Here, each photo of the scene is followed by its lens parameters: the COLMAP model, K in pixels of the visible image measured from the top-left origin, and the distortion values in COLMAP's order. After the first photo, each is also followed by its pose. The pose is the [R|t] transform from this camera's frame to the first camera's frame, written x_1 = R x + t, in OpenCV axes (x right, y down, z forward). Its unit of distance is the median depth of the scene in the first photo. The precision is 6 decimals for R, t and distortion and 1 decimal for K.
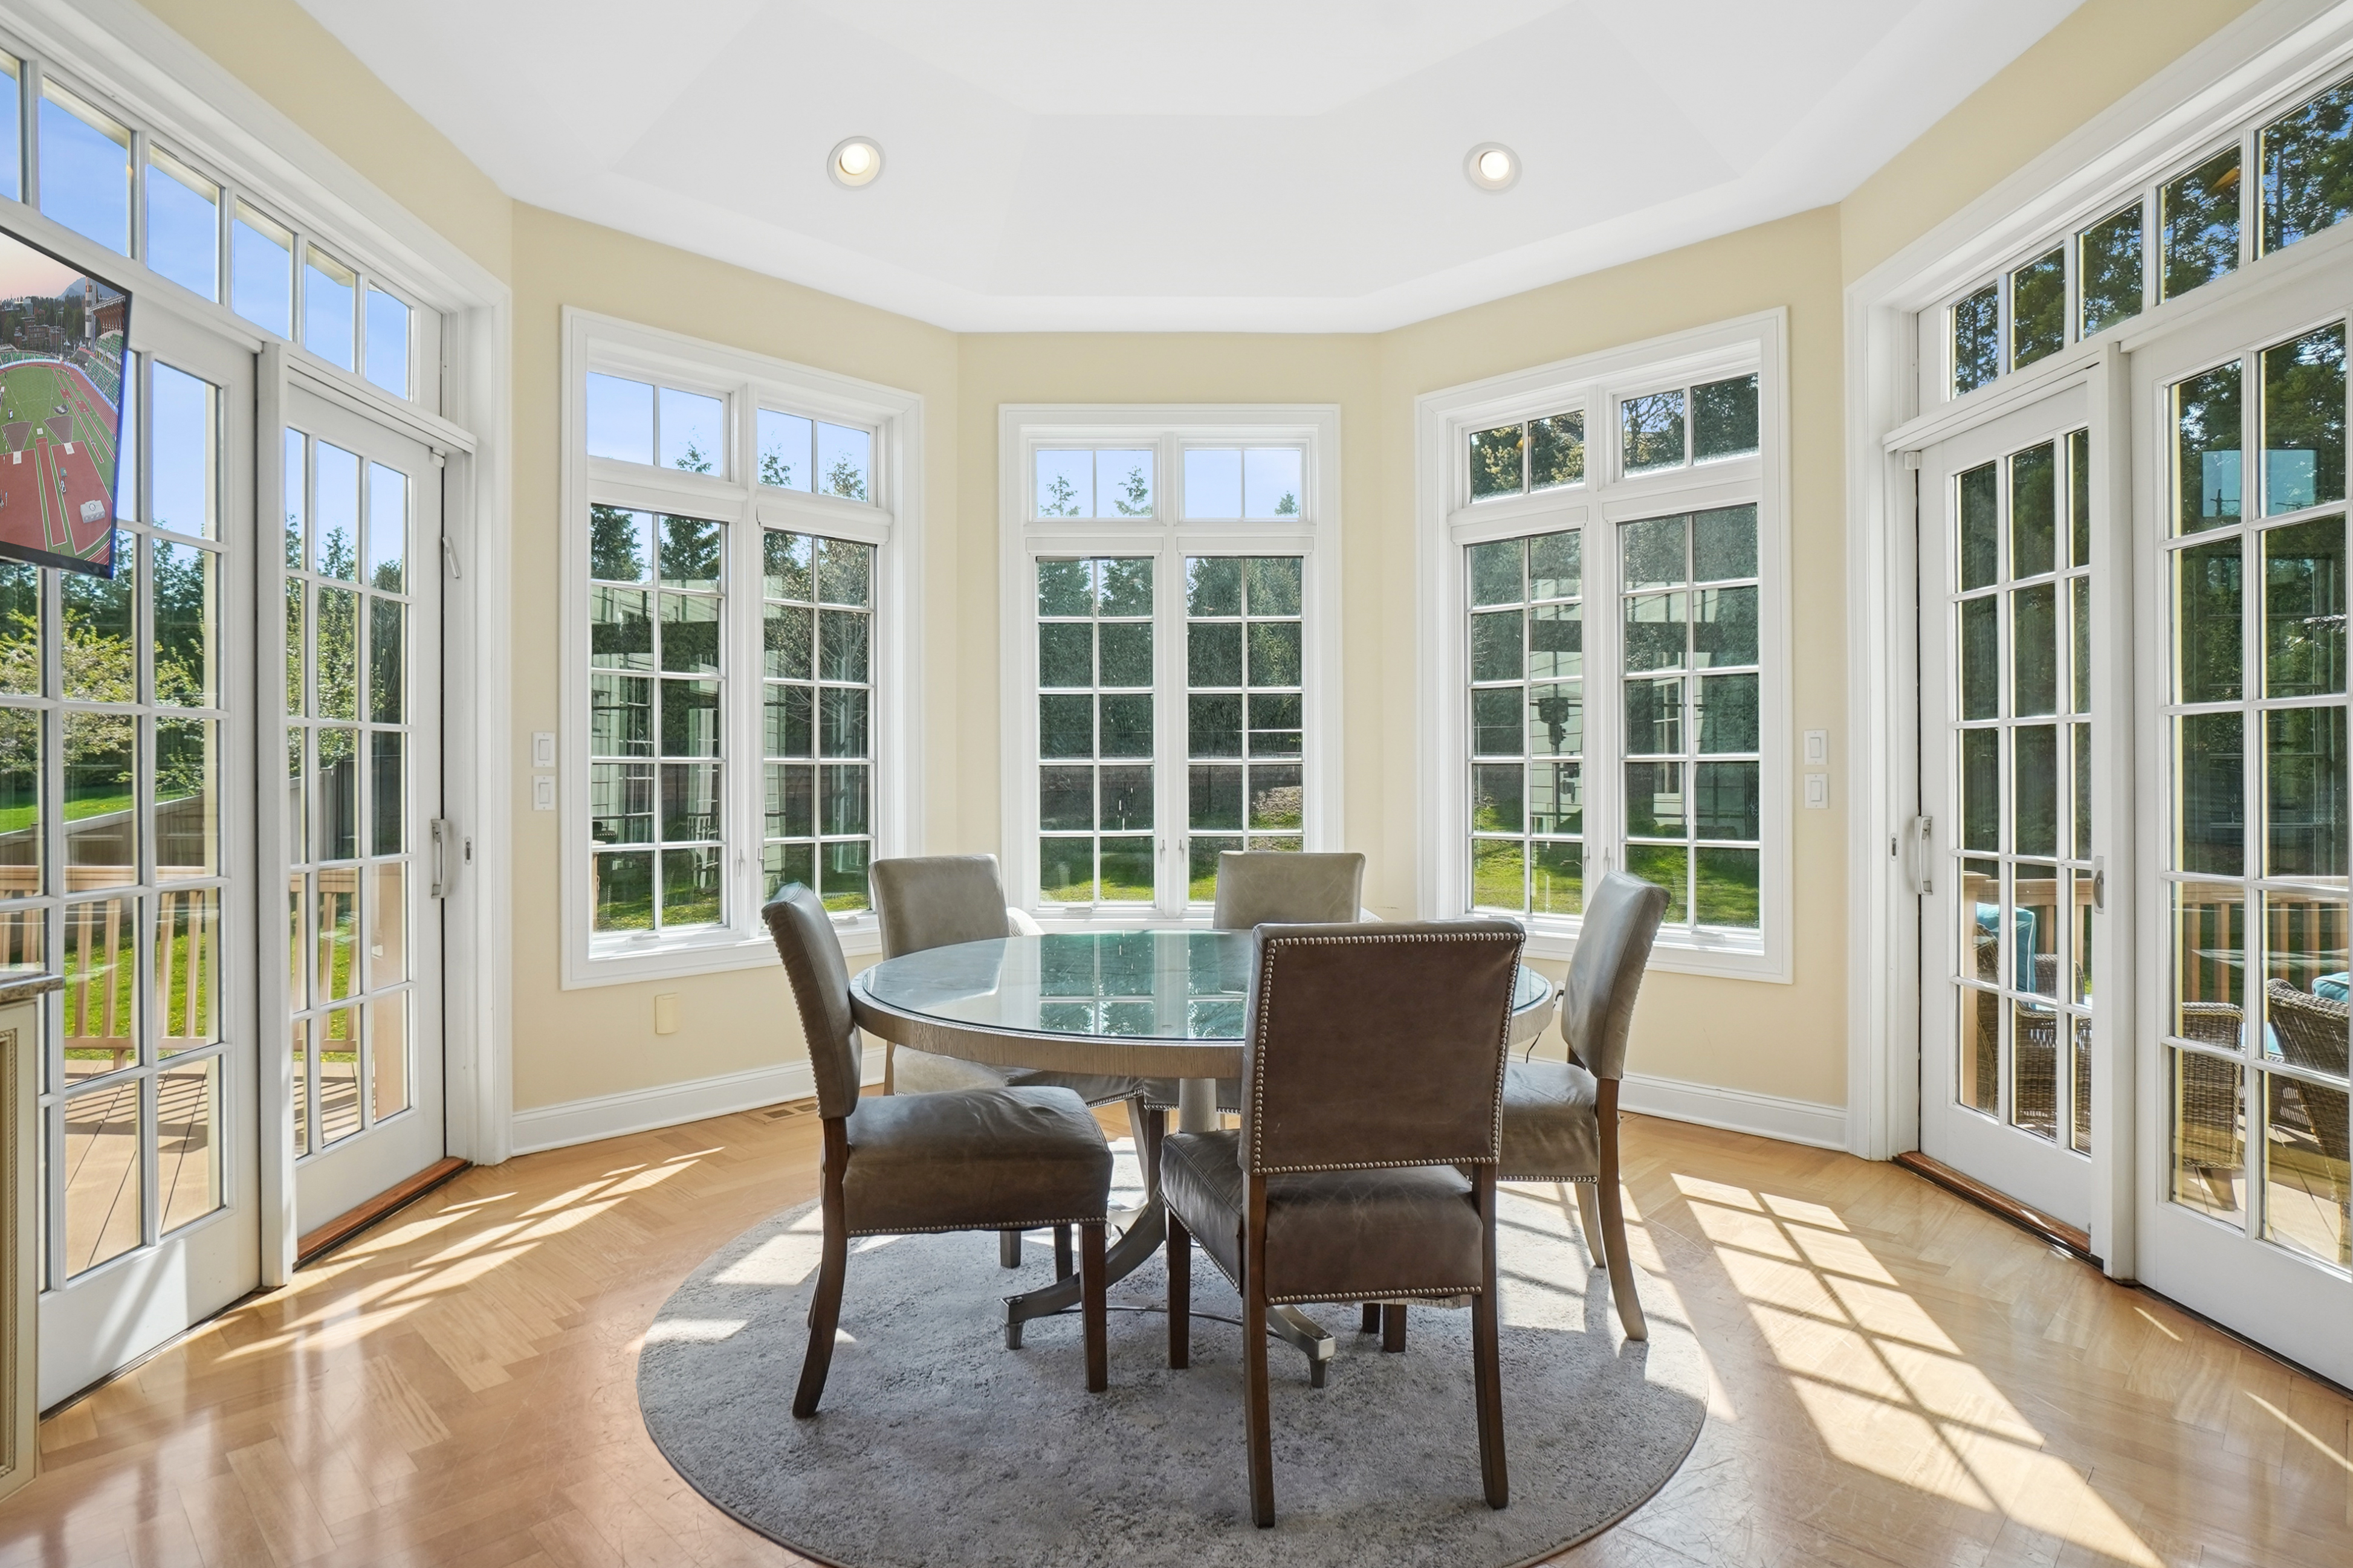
lens RADIAL K [[1264.6, 0, 1176.5], [0, 1264.6, 784.0], [0, 0, 1]] dist [-0.038464, 0.000653]
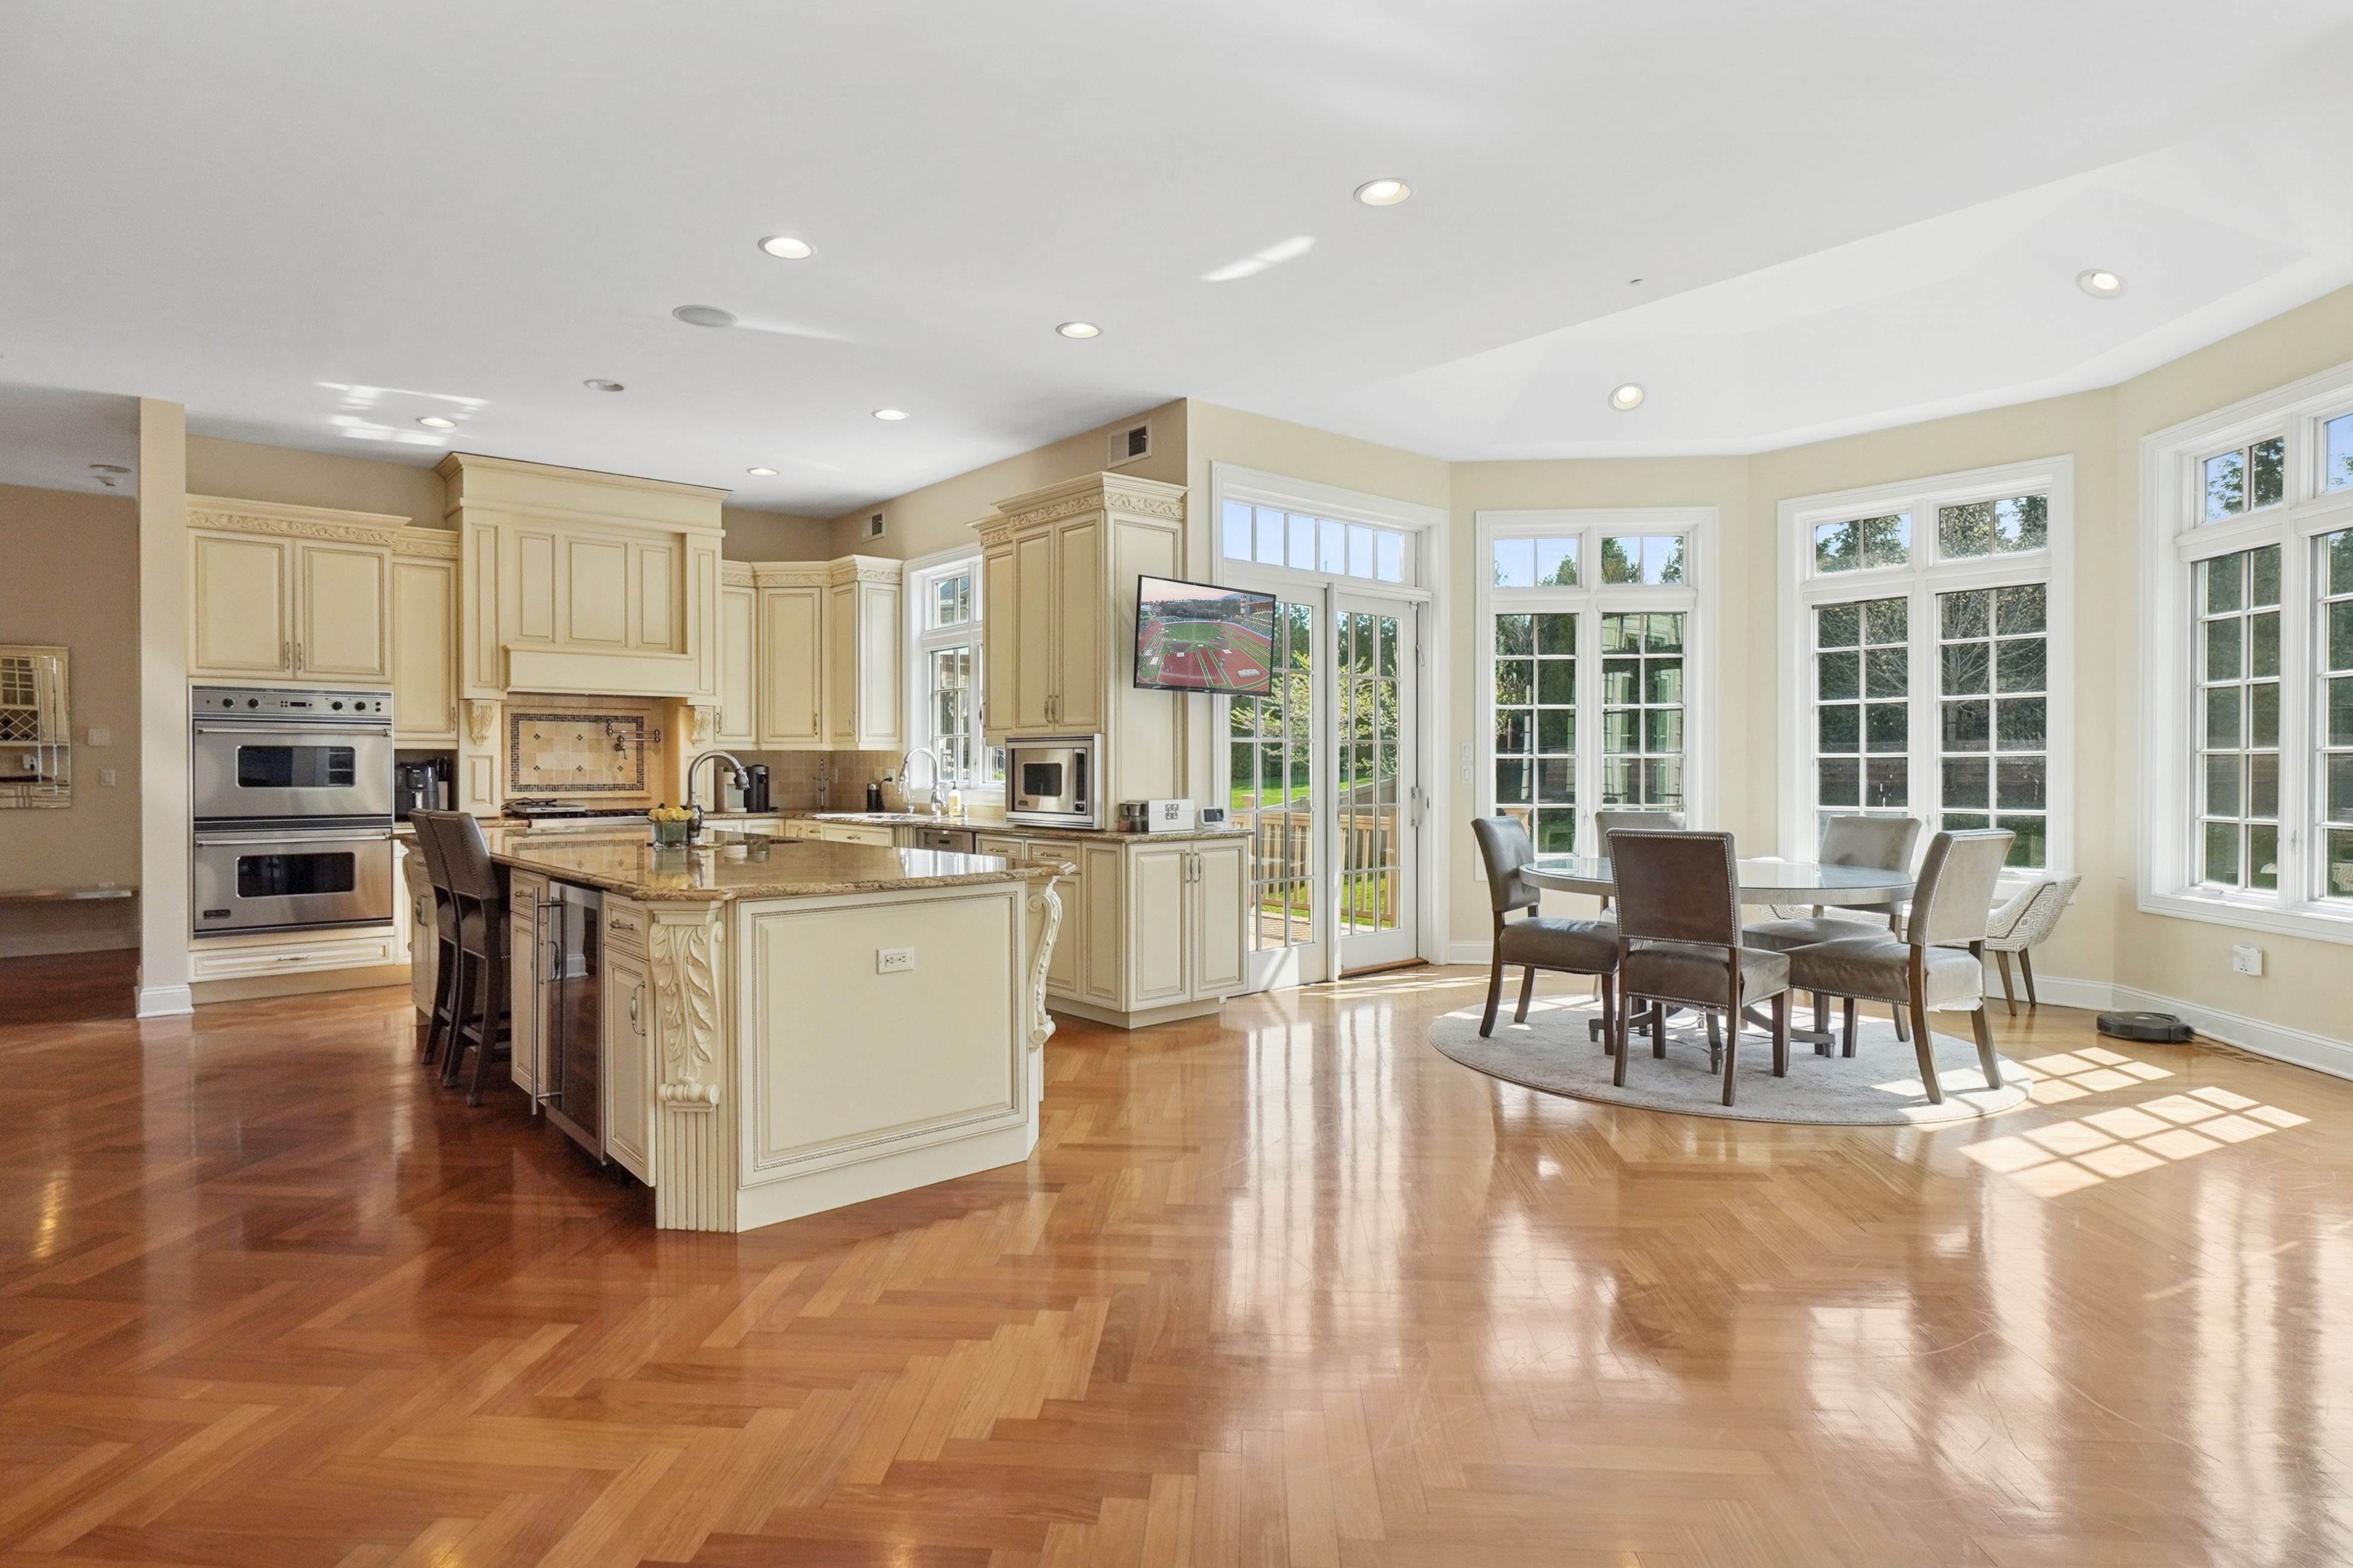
lens RADIAL K [[1264.6, 0, 1176.5], [0, 1264.6, 784.0], [0, 0, 1]] dist [-0.038464, 0.000653]
pose [[0.654669, 0.010596, -0.755842, 0.596073], [-0.003564, 0.999934, 0.010931, 0.002148], [0.755907, -0.004463, 0.654663, -0.531970]]
